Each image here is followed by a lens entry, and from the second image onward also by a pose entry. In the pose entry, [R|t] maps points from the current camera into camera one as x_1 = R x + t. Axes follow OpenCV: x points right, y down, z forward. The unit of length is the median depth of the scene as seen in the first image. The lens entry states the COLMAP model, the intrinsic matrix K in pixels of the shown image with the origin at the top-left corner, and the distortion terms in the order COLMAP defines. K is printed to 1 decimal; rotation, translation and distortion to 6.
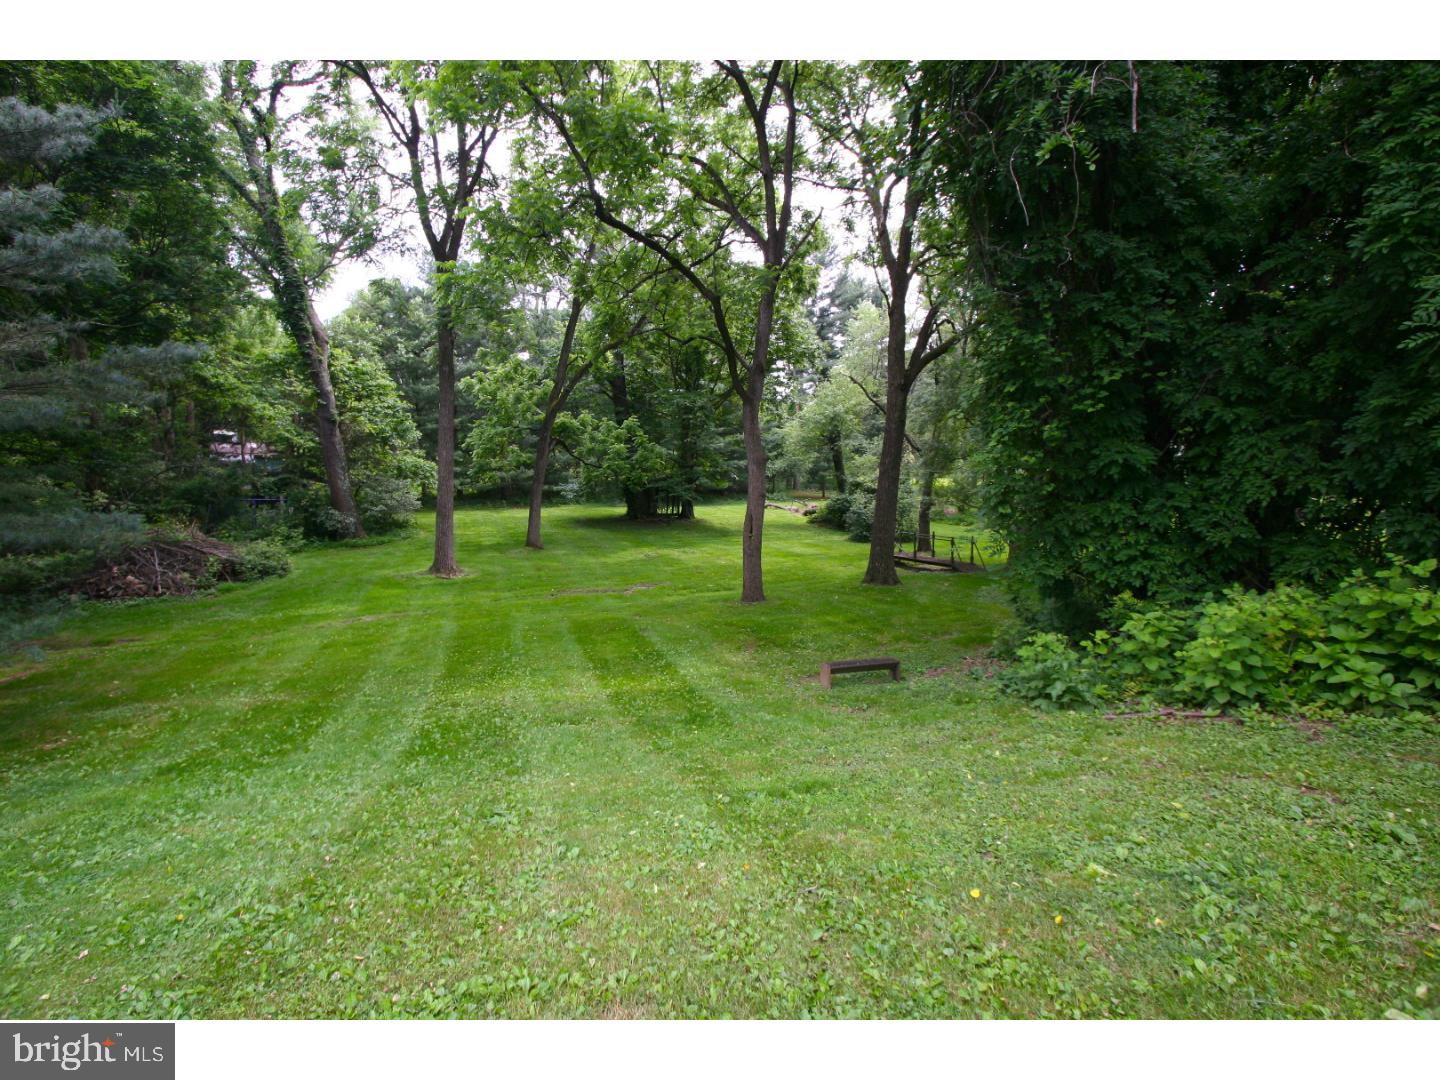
lens RADIAL K [[664.9, 0, 713.7], [0, 664.9, 518.4], [0, 0, 1]] dist [-0.003798, -0.000207]
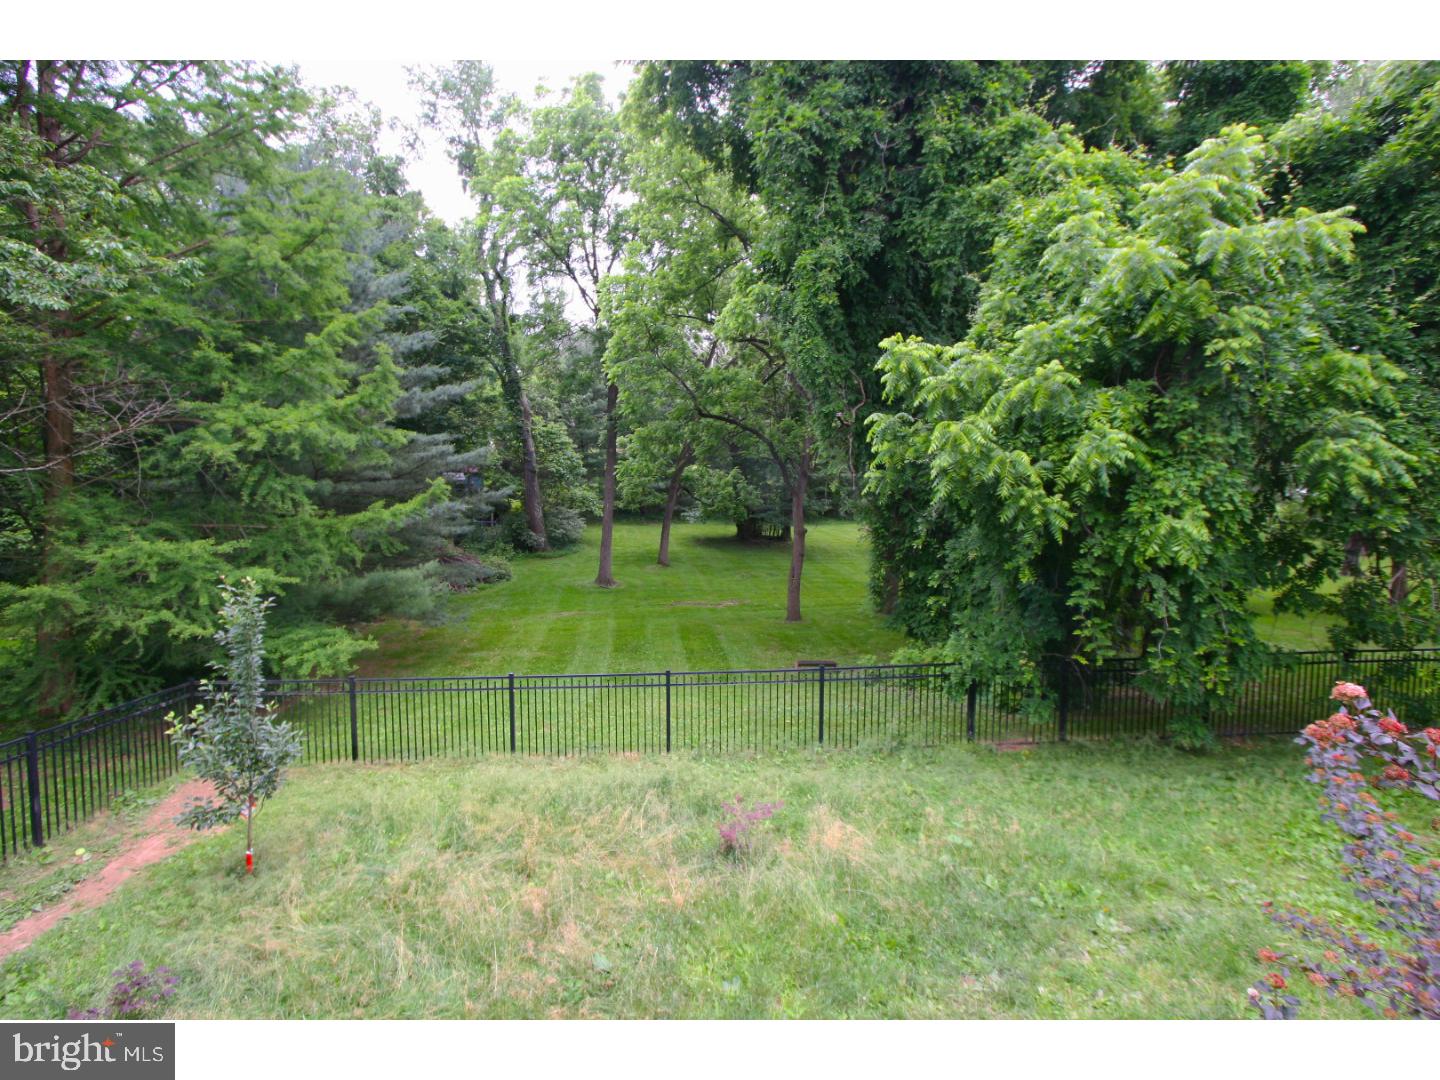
lens RADIAL K [[664.9, 0, 716.7], [0, 664.9, 529.8], [0, 0, 1]] dist [-0.003798, -0.000207]
pose [[0.980434, 0.051985, -0.189861, 0.104055], [-0.047046, 0.998429, 0.030430, -0.080304], [0.191144, -0.020902, 0.981339, -0.355843]]
